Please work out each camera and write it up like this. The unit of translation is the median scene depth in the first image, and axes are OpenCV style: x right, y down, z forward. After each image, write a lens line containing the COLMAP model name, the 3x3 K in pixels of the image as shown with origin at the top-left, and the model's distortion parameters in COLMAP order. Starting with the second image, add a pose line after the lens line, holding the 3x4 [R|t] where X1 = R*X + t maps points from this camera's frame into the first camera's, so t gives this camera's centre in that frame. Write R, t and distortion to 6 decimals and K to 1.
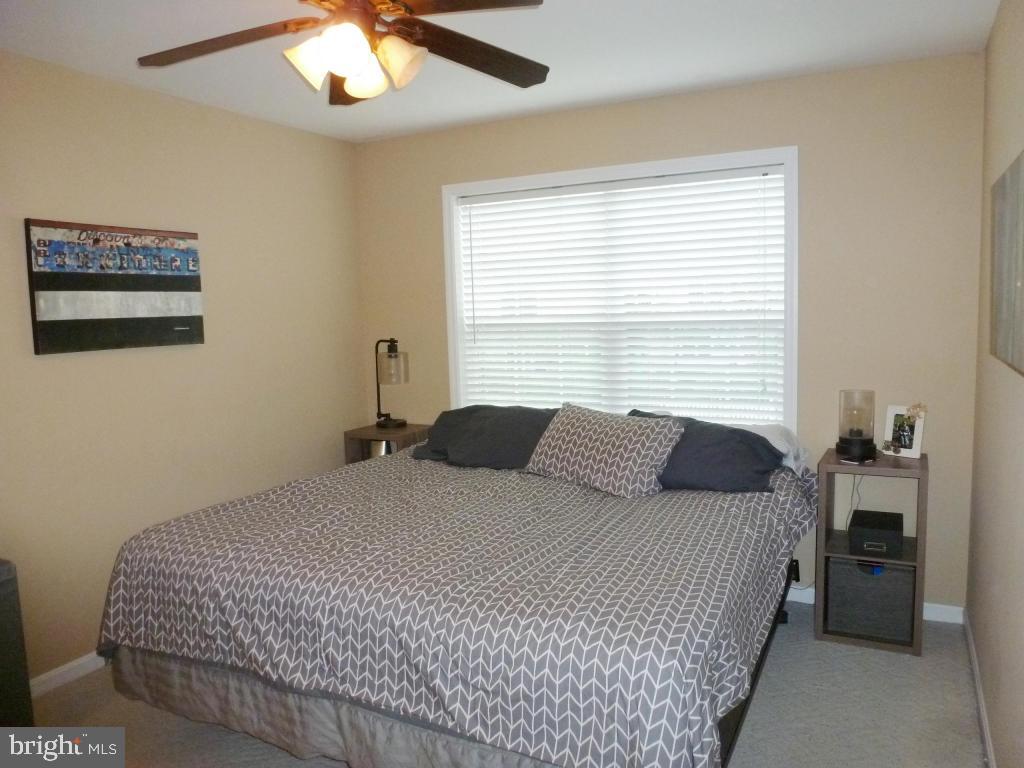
lens RADIAL K [[758.4, 0, 512.0], [0, 758.4, 384.0], [0, 0, 1]] dist [-0.034329, 0.069611]
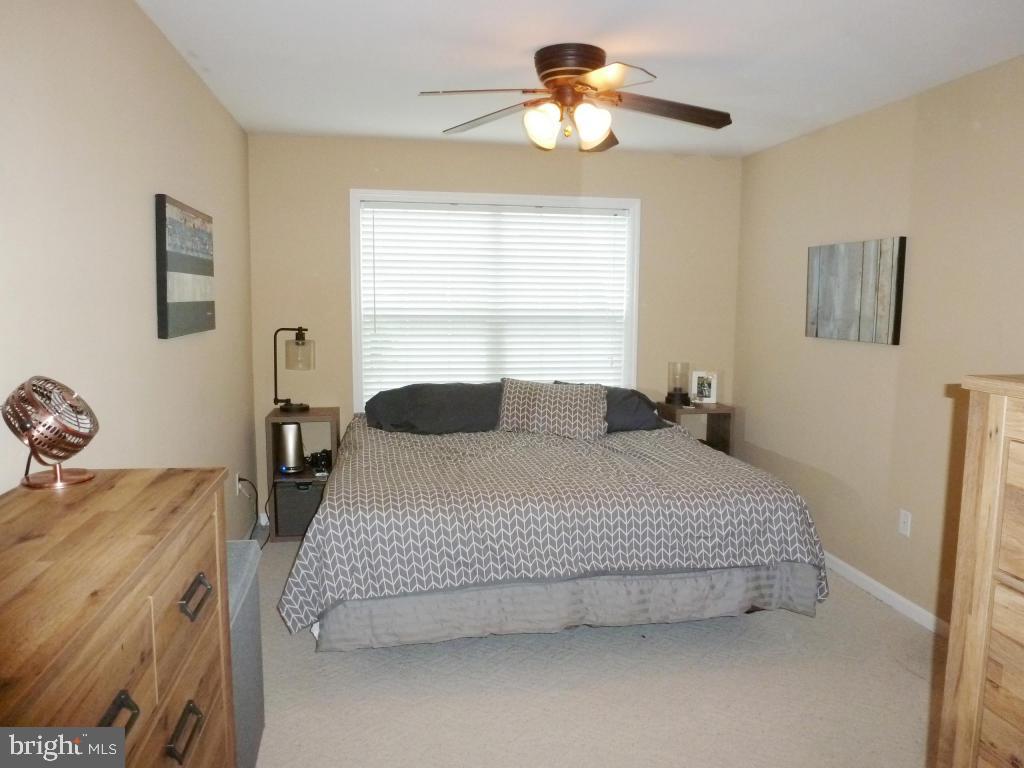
lens RADIAL K [[758.4, 0, 512.0], [0, 758.4, 384.0], [0, 0, 1]] dist [-0.034329, 0.069611]
pose [[0.787965, -0.036472, 0.614639, -0.637289], [0.033104, 0.999310, 0.016858, 0.012514], [-0.614830, 0.007063, 0.788628, -0.014522]]
